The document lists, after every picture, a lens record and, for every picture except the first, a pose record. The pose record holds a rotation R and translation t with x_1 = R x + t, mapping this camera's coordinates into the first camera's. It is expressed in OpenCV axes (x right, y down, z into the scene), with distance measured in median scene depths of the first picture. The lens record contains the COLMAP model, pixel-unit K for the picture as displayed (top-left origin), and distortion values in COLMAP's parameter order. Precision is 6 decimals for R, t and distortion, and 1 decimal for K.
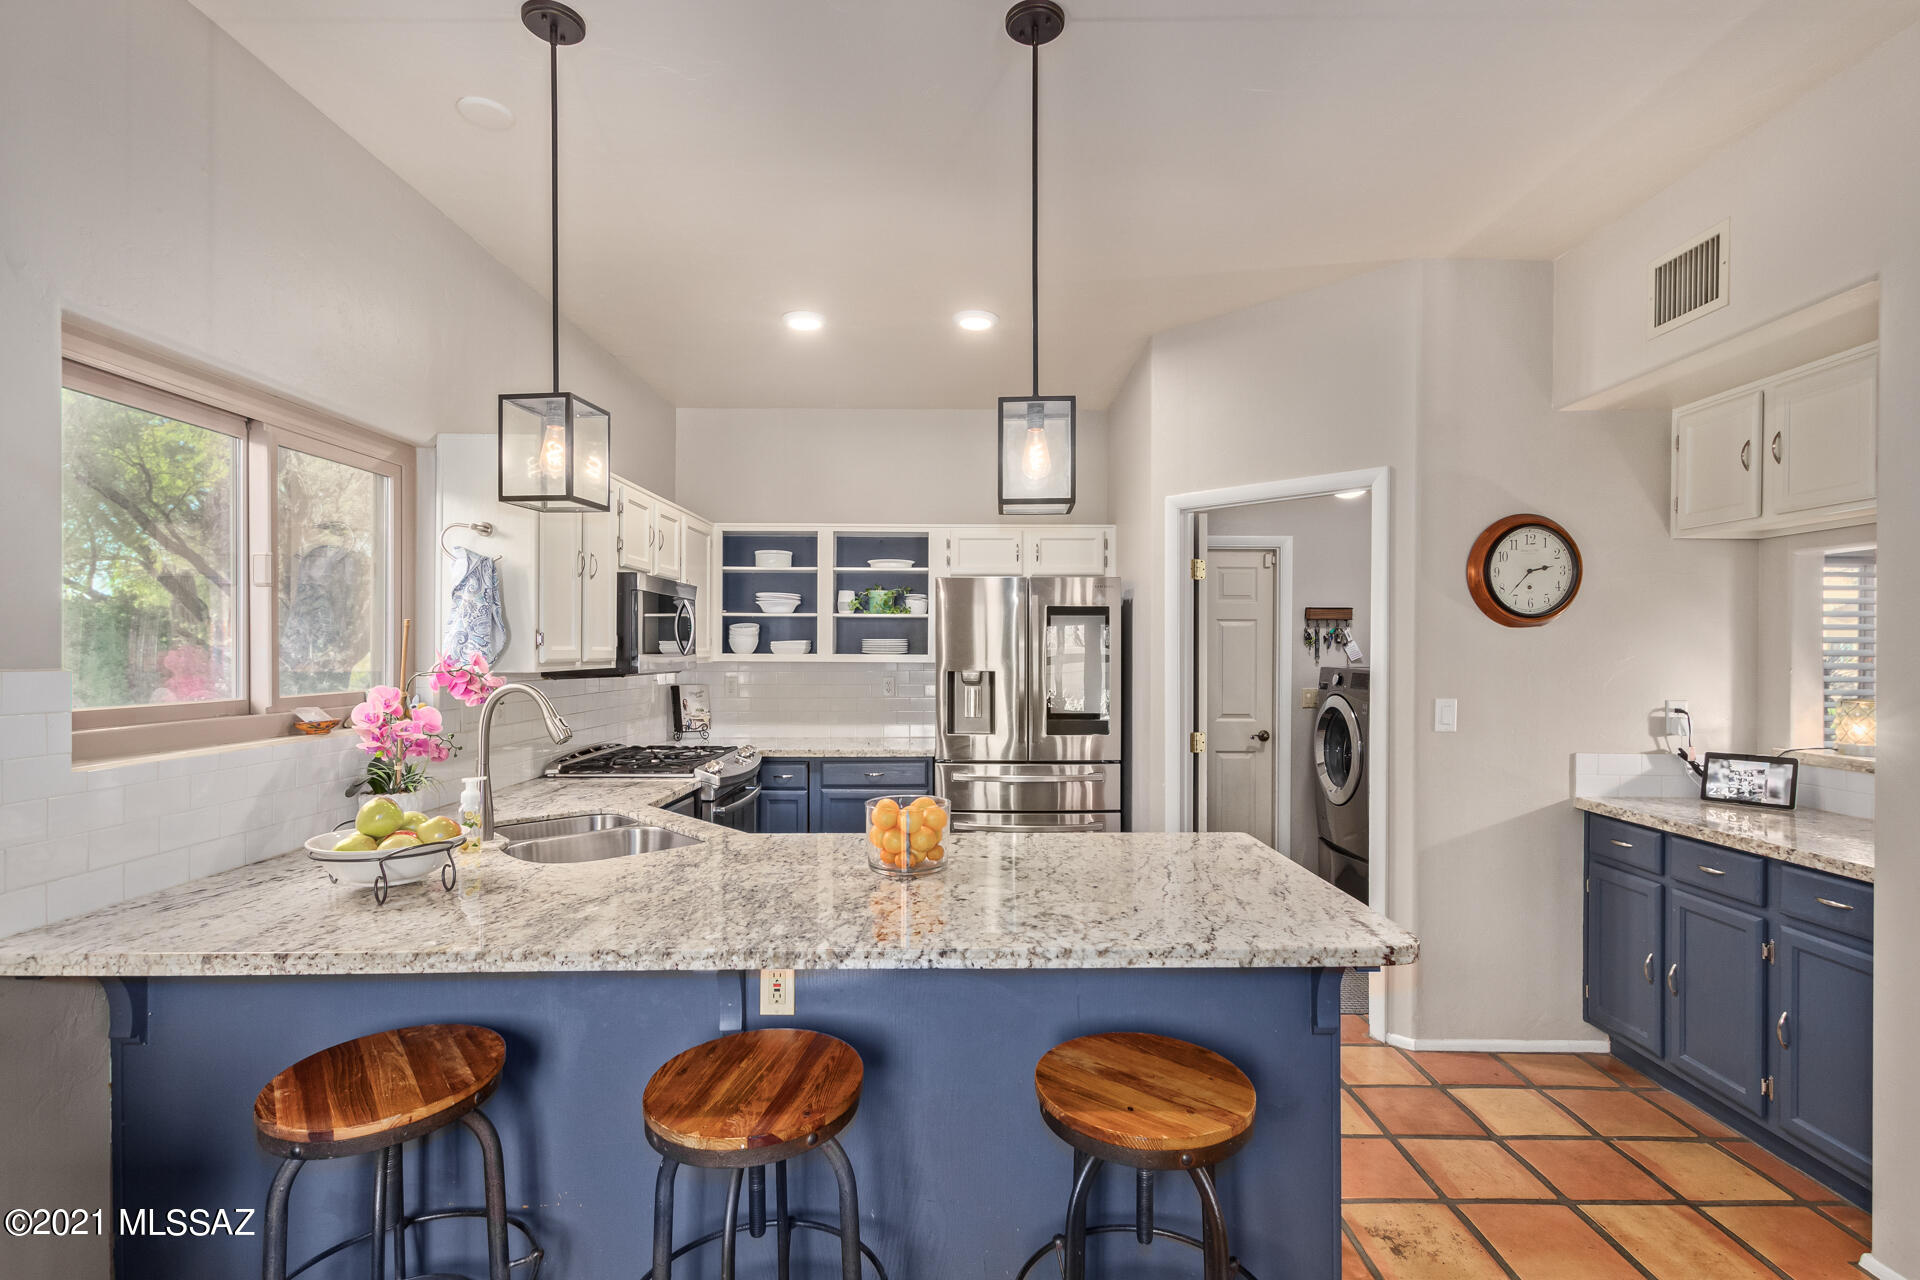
lens RADIAL K [[891.6, 0, 958.5], [0, 891.6, 654.1], [0, 0, 1]] dist [0.005333, -0.000166]
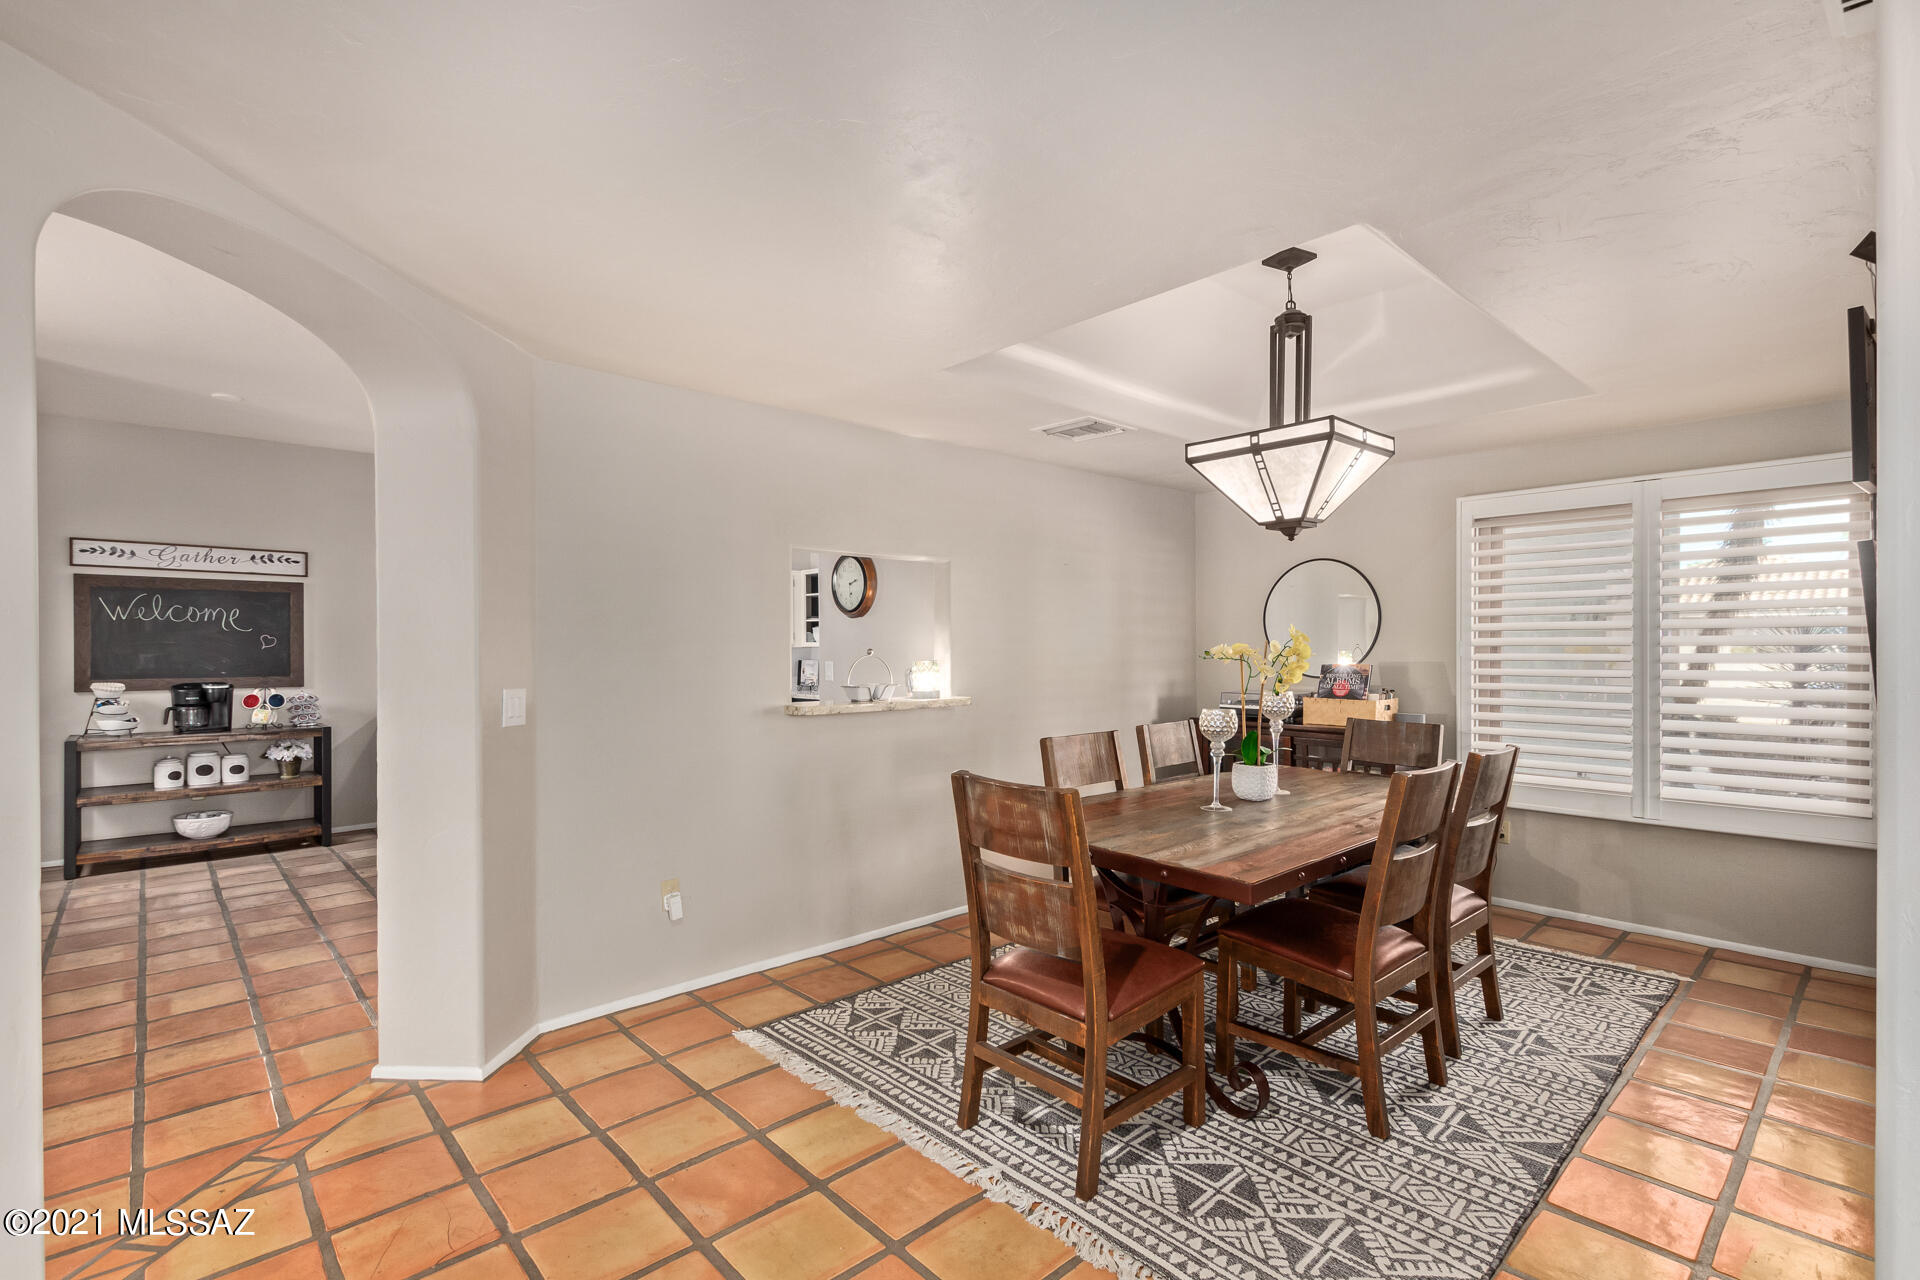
lens RADIAL K [[879.1, 0, 958.7], [0, 879.1, 651.6], [0, 0, 1]] dist [0.007116, -0.000301]
pose [[0.677696, 0.000864, -0.735341, 1.927487], [0.001842, 0.999994, 0.002873, 0.021352], [0.735340, -0.003302, 0.677691, 0.042079]]
